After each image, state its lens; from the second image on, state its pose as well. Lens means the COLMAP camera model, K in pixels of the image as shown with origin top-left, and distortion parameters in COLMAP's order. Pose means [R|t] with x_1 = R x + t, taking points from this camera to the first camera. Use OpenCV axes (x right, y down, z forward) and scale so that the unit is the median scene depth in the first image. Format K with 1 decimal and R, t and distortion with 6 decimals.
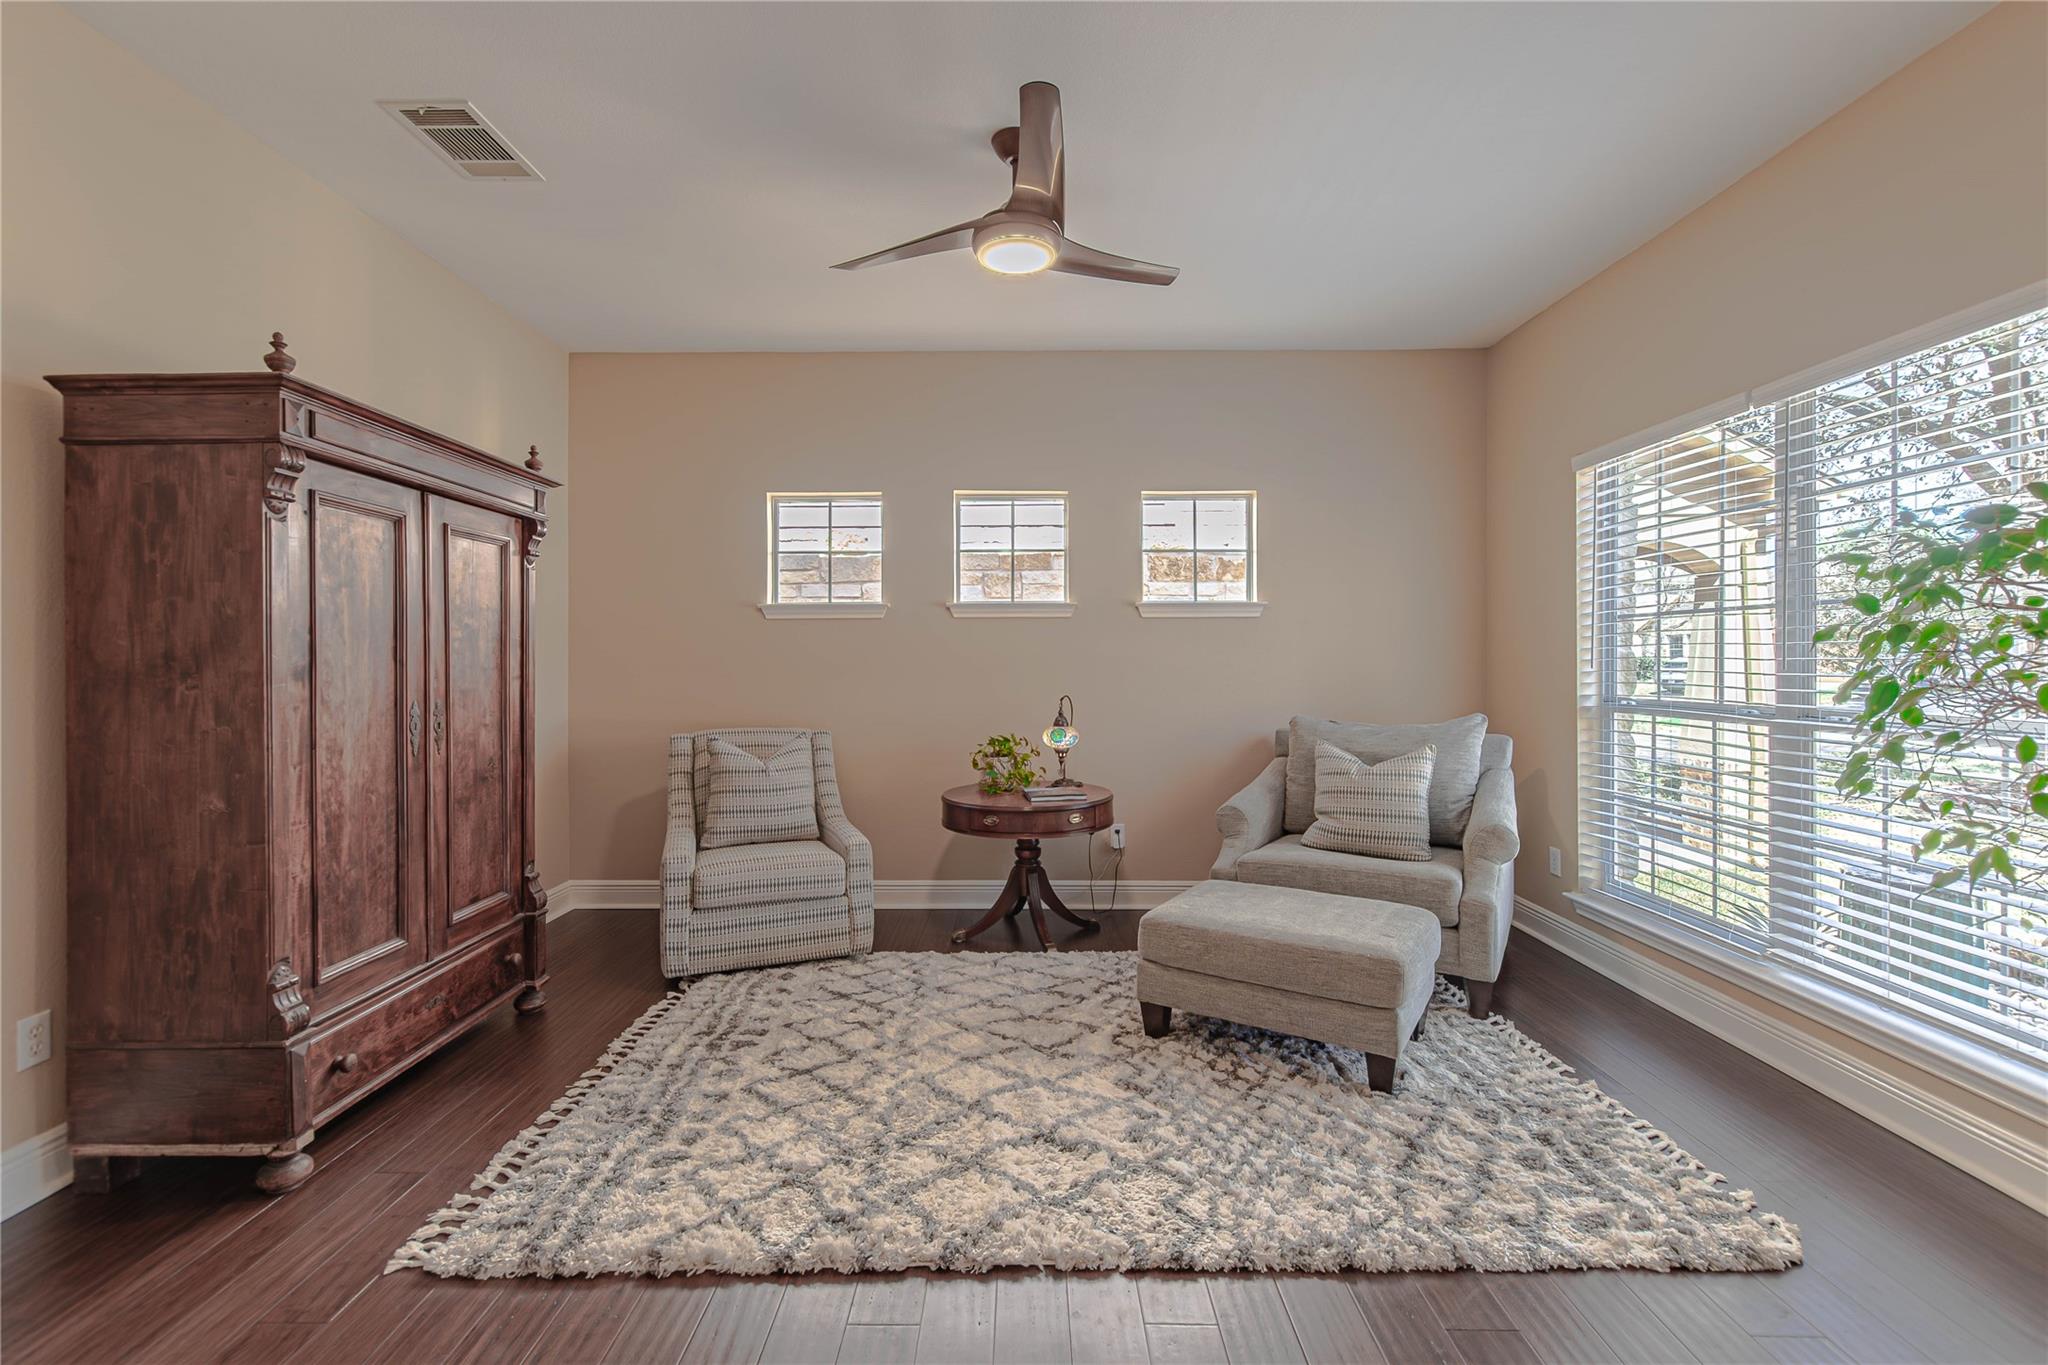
lens RADIAL K [[902.8, 0, 1017.2], [0, 902.8, 672.3], [0, 0, 1]] dist [0.008271, -0.002534]
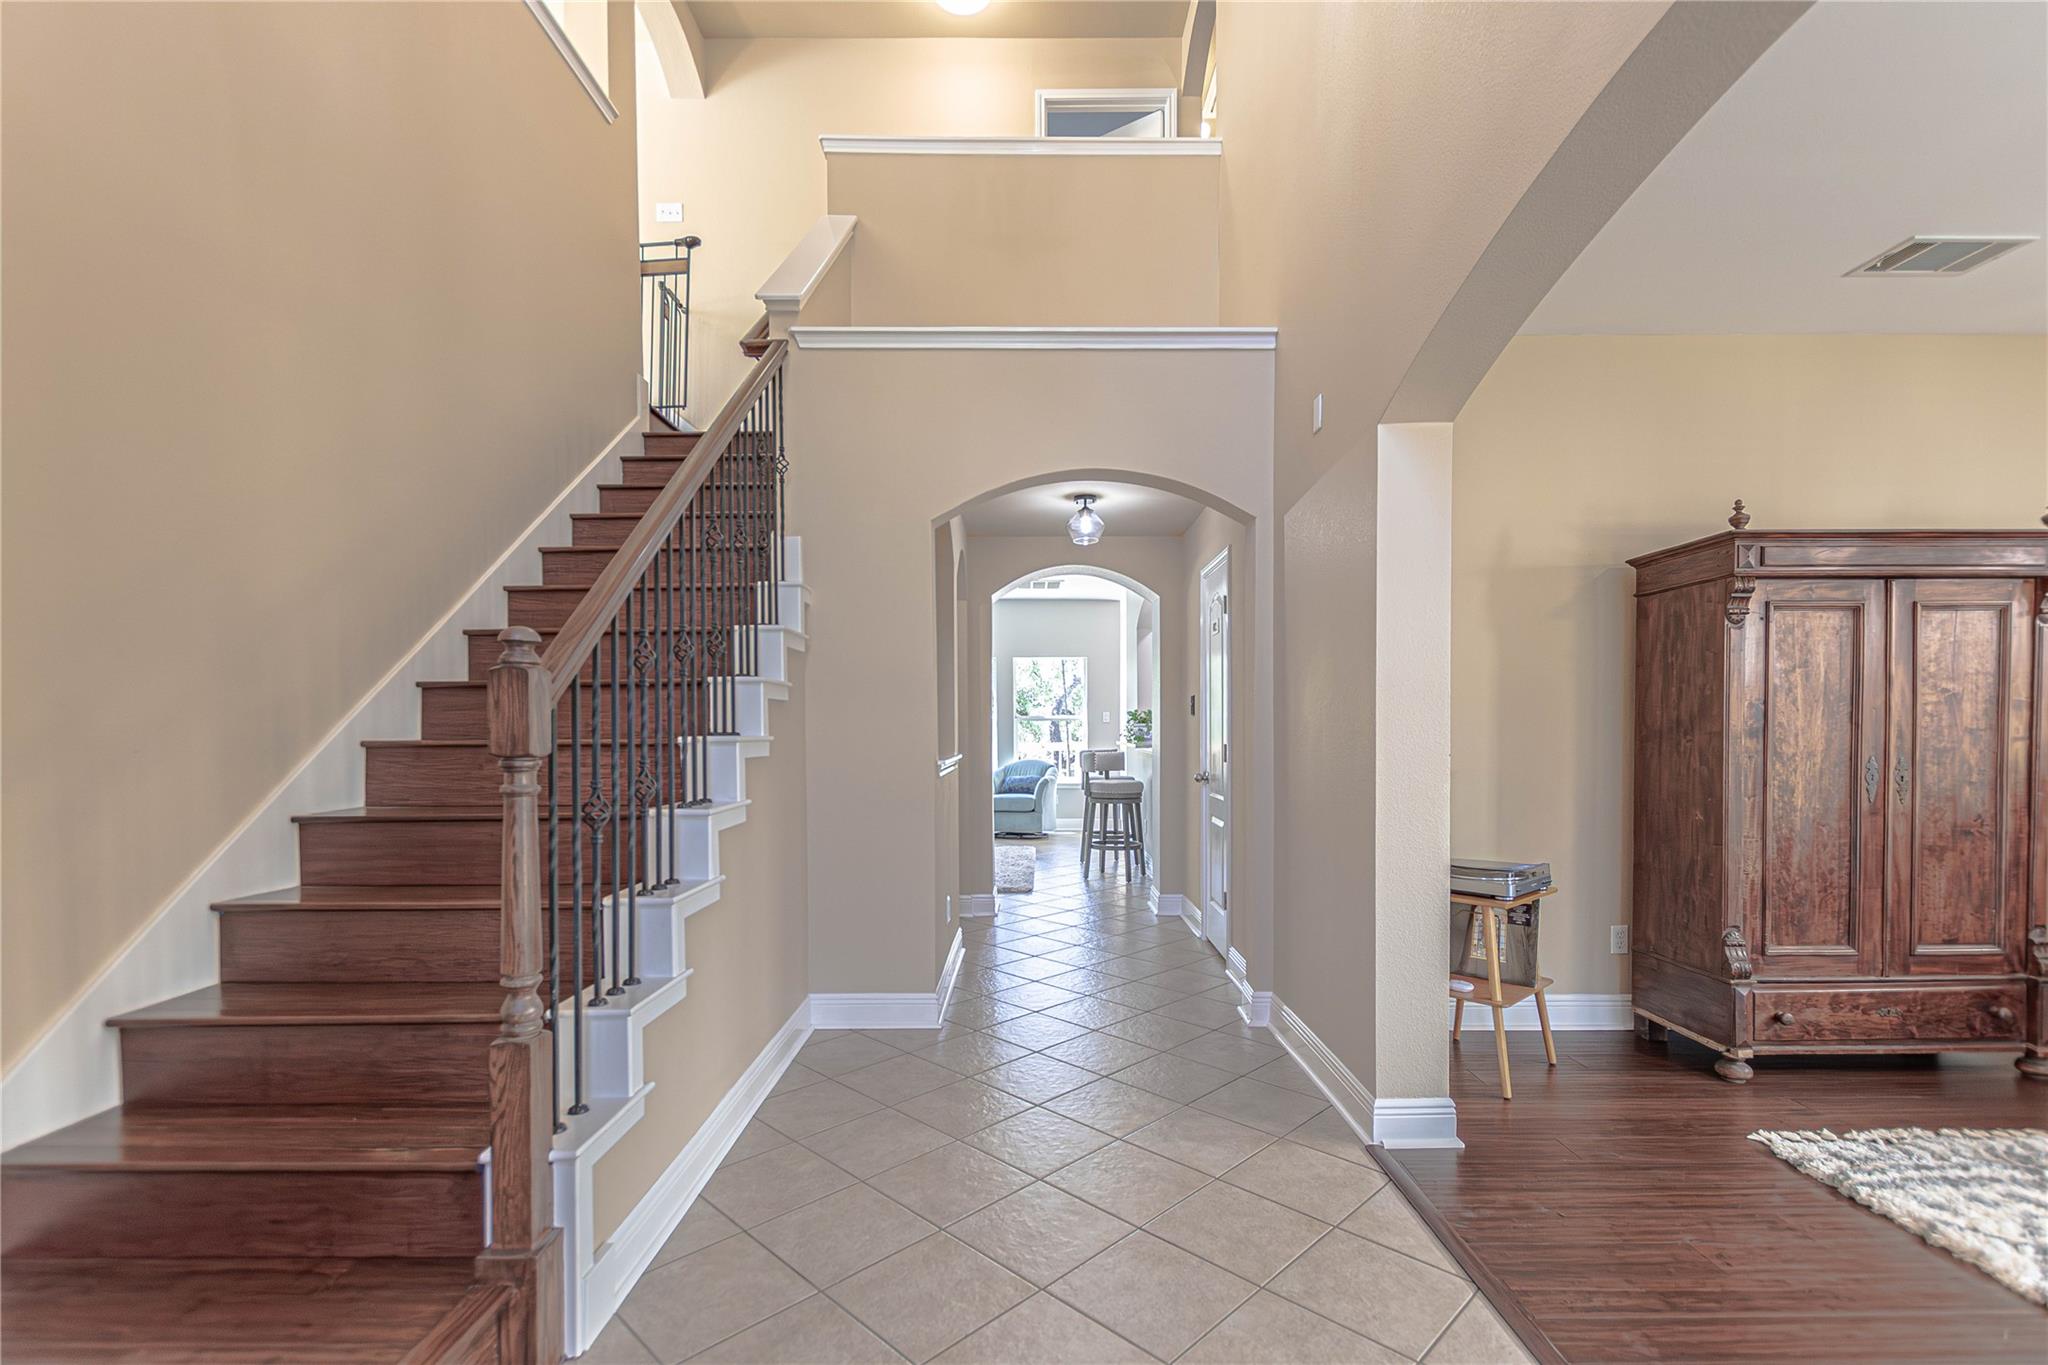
lens RADIAL K [[902.8, 0, 1025.1], [0, 902.8, 725.9], [0, 0, 1]] dist [0.008271, -0.002534]
pose [[0.008807, 0.001525, -0.999960, 0.614704], [-0.004930, 0.999987, 0.001481, -0.005543], [0.999949, 0.004917, 0.008815, -0.156960]]
